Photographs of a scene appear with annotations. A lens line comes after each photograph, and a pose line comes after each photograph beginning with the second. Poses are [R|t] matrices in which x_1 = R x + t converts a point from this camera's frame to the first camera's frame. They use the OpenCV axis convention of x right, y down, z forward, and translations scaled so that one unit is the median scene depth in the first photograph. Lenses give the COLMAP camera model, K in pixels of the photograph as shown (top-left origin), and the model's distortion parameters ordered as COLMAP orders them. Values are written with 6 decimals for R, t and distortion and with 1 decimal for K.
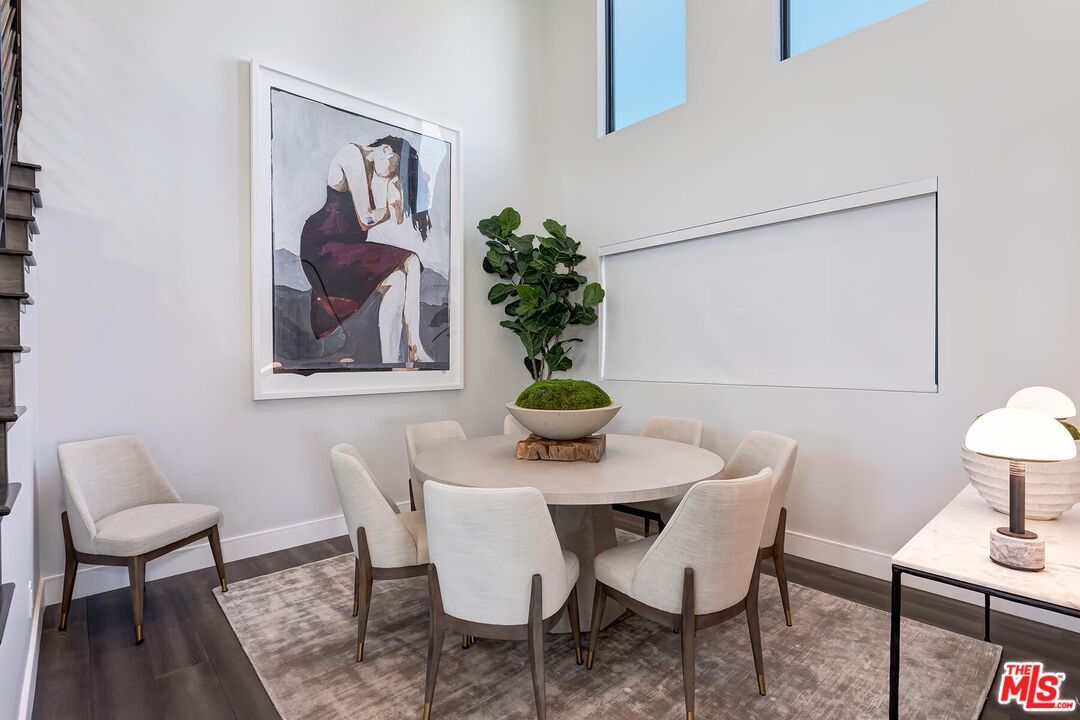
lens RADIAL K [[527.9, 0, 533.6], [0, 527.9, 357.8], [0, 0, 1]] dist [0.001227, 0.001435]
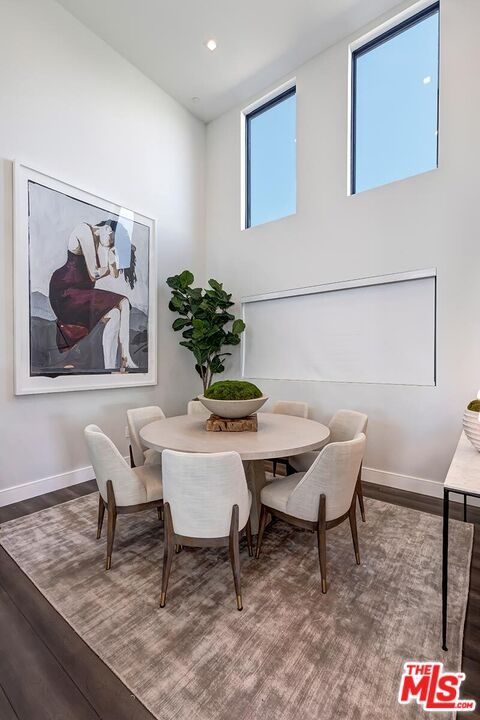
lens RADIAL K [[325.2, 0, 238.2], [0, 325.2, 362.3], [0, 0, 1]] dist [0.008054, 0.000183]
pose [[0.984618, 0.003334, 0.174689, -0.081309], [-0.003952, 0.999987, 0.003191, -0.014941], [-0.174676, -0.003832, 0.984619, 0.008856]]
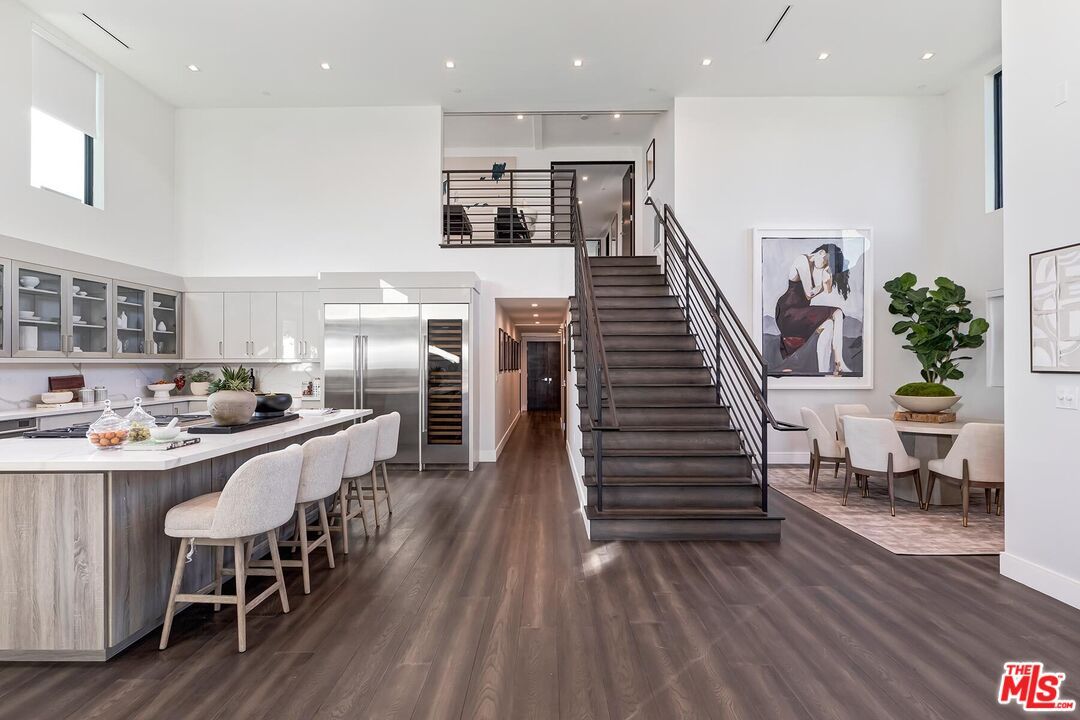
lens RADIAL K [[527.9, 0, 546.1], [0, 527.9, 359.9], [0, 0, 1]] dist [0.001227, 0.001435]
pose [[0.747345, 0.000685, -0.664436, 0.241795], [-0.005708, 0.999969, -0.005390, -0.018740], [0.664411, 0.007820, 0.747326, -1.085890]]
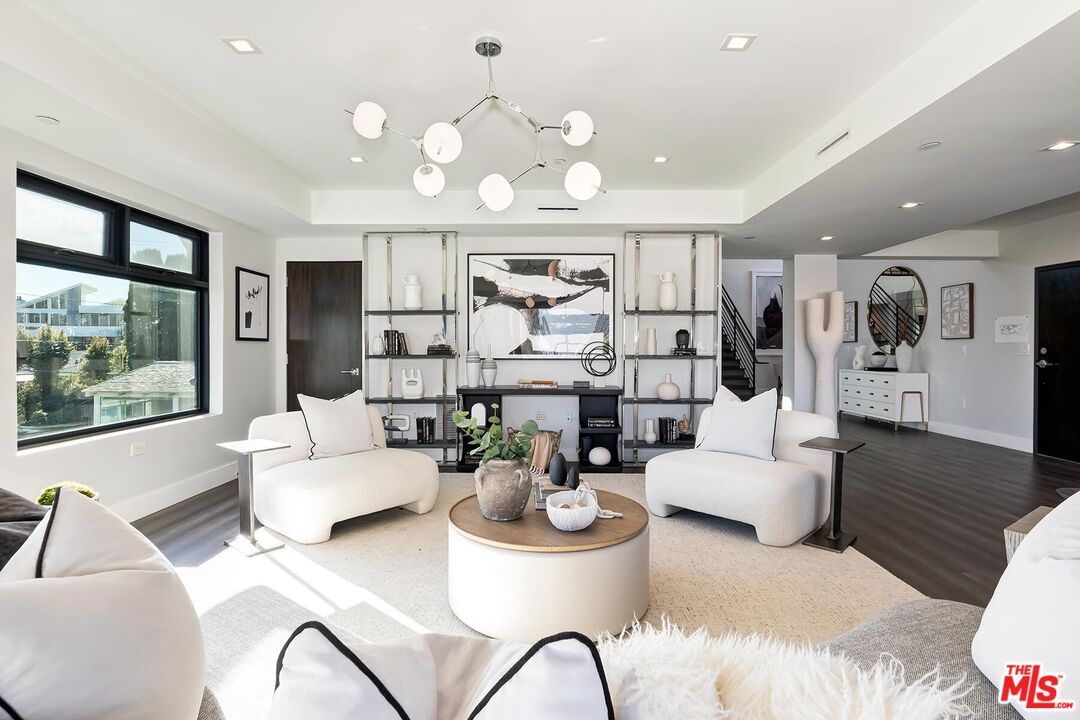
lens RADIAL K [[565.6, 0, 529.2], [0, 565.6, 345.3], [0, 0, 1]] dist [0.005094, -0.002316]
pose [[0.739744, 0.008778, -0.672832, 1.090146], [-0.011899, 0.999929, -0.000037, 0.026012], [0.672784, 0.008033, 0.739796, -3.247440]]
